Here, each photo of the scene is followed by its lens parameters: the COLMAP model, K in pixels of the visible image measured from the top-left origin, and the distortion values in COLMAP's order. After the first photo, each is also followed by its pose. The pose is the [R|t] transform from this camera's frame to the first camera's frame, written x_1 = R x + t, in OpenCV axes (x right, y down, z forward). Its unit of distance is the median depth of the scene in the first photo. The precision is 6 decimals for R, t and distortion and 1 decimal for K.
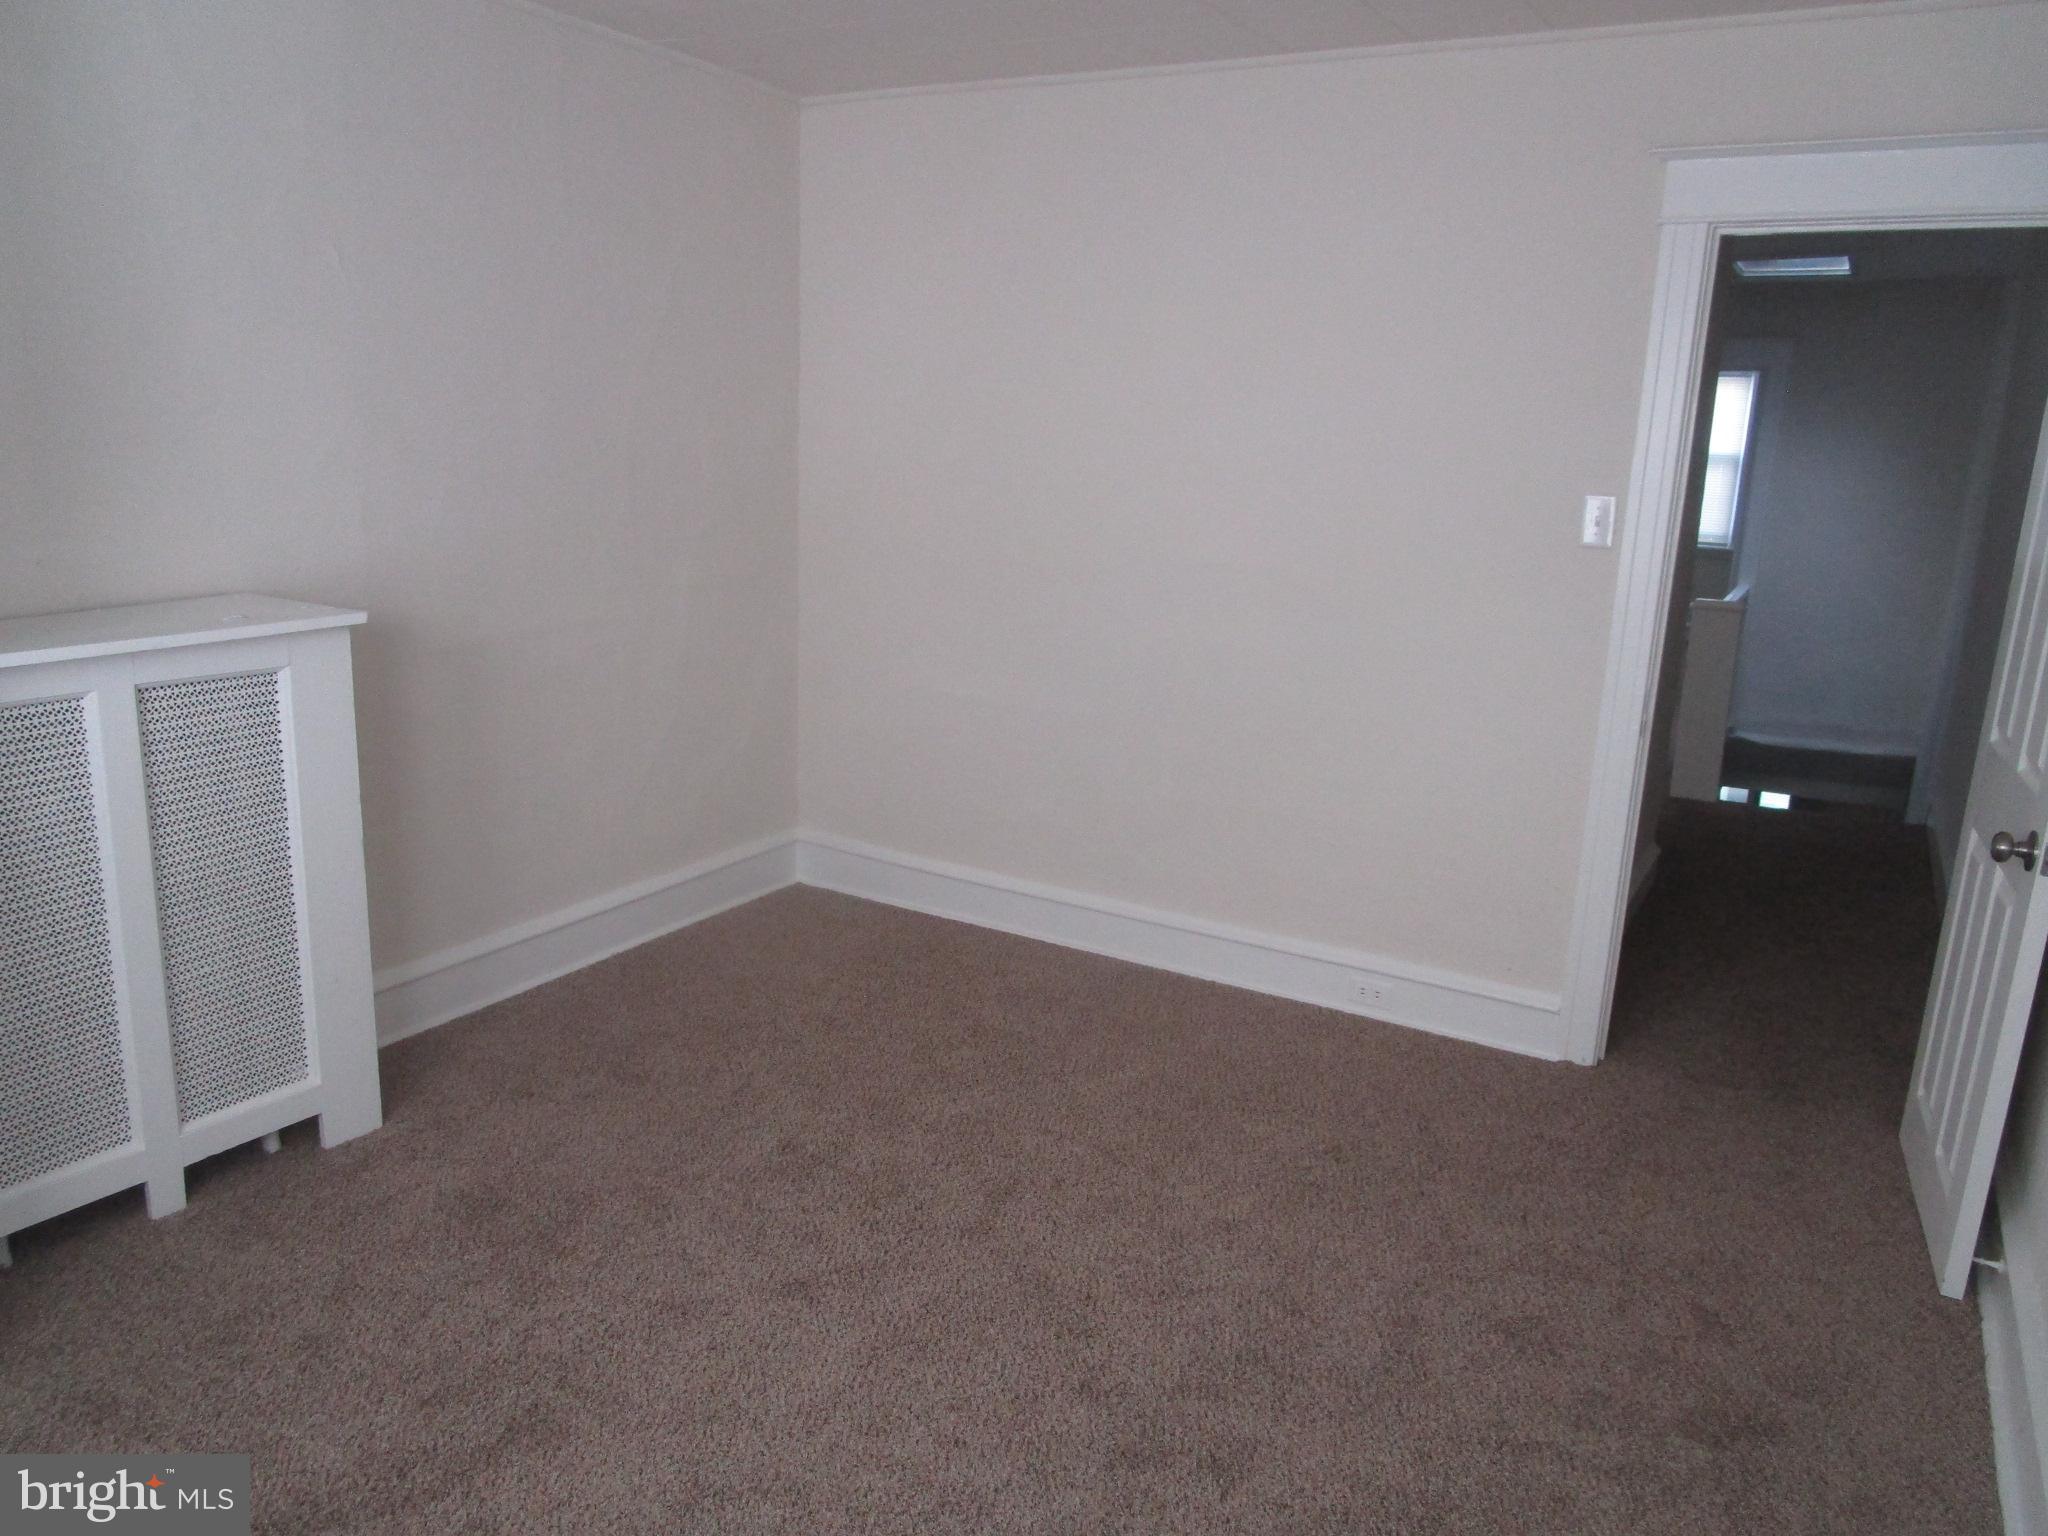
lens RADIAL K [[1459.4, 0, 1024.0], [0, 1459.4, 768.0], [0, 0, 1]] dist [-0.019868, -0.002581]
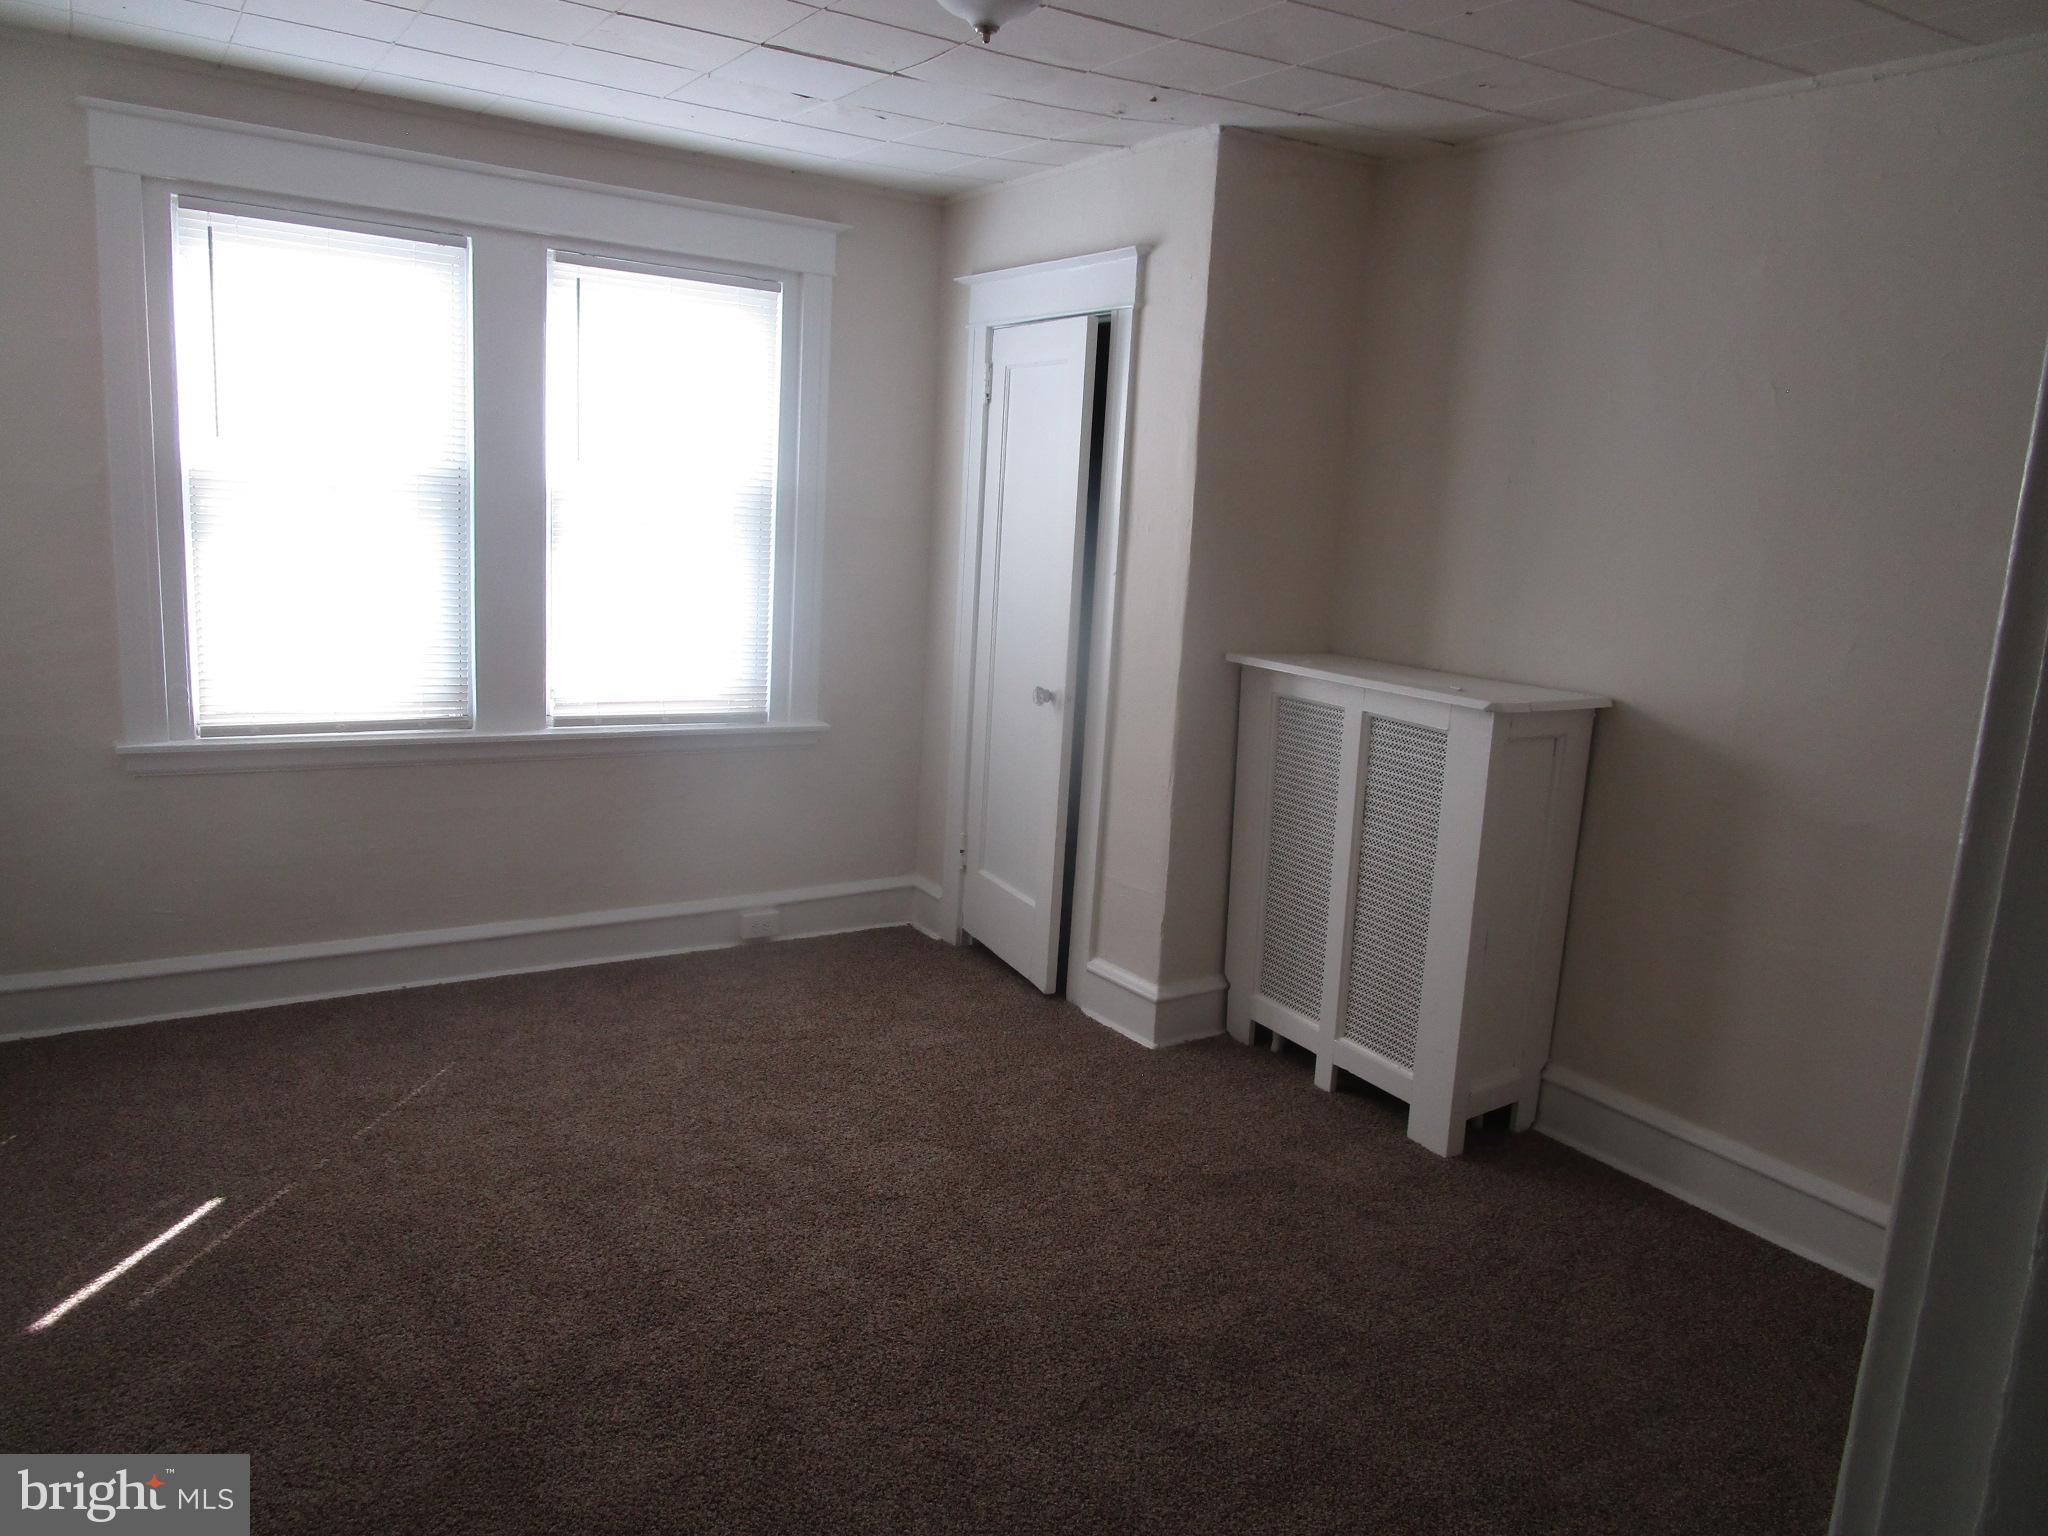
lens RADIAL K [[1459.4, 0, 1024.0], [0, 1459.4, 768.0], [0, 0, 1]] dist [-0.019868, -0.002581]
pose [[-0.446187, 0.097794, -0.889580, 0.751350], [-0.285739, 0.926417, 0.245162, -0.239354], [0.848098, 0.363576, -0.385412, 1.173164]]
